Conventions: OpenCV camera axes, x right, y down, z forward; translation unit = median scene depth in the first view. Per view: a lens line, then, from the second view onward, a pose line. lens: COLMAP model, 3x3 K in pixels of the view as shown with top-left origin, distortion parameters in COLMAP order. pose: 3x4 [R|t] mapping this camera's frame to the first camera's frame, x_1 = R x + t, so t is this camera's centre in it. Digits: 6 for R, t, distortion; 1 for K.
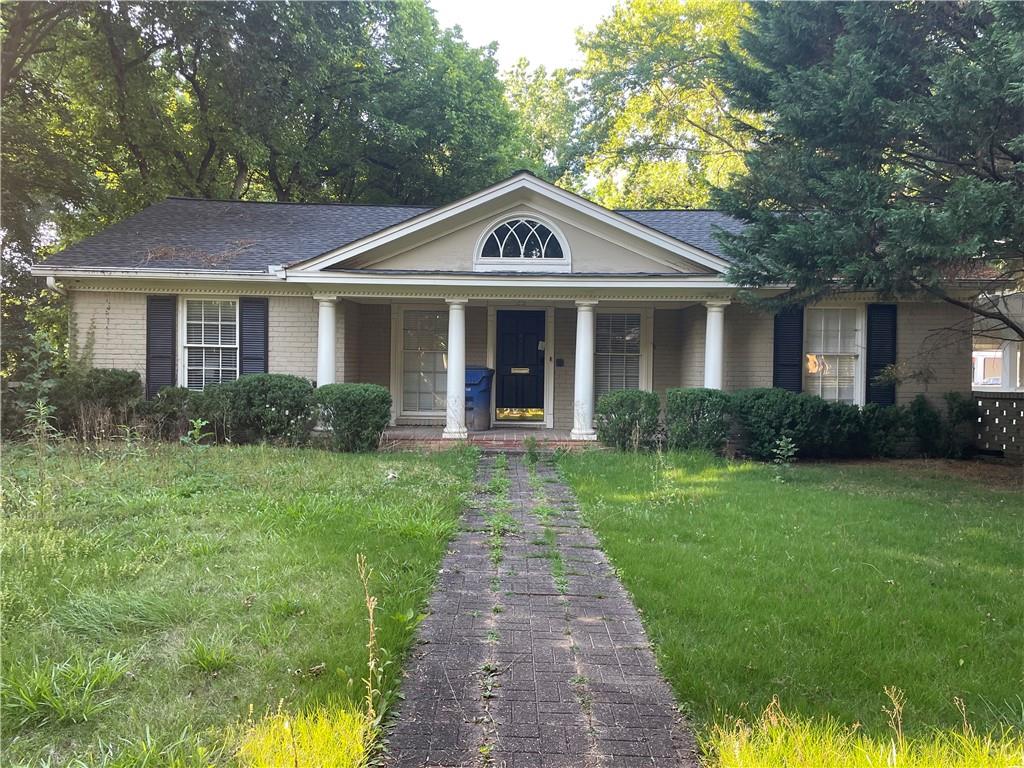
lens RADIAL K [[786.6, 0, 508.0], [0, 786.6, 379.9], [0, 0, 1]] dist [0.109480, -0.147963]
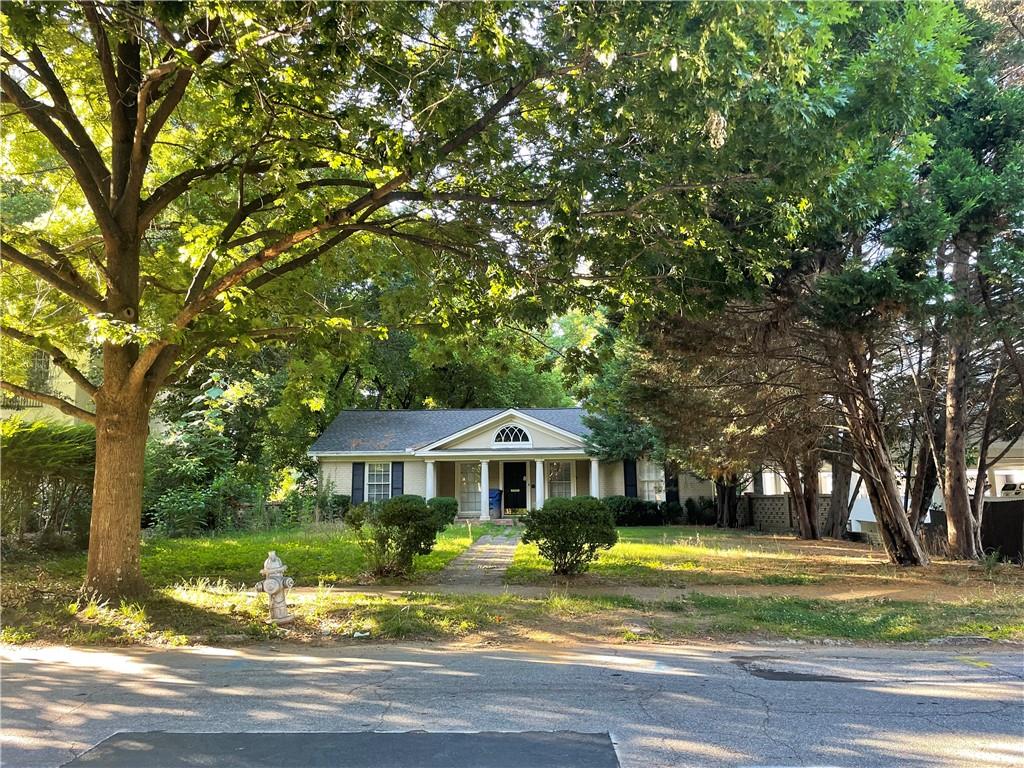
lens RADIAL K [[786.6, 0, 508.0], [0, 786.6, 379.9], [0, 0, 1]] dist [0.109480, -0.147963]
pose [[0.998732, -0.031559, -0.039227, 0.100699], [0.024904, 0.986825, -0.159861, 0.037446], [0.043755, 0.158681, 0.986360, -1.302416]]
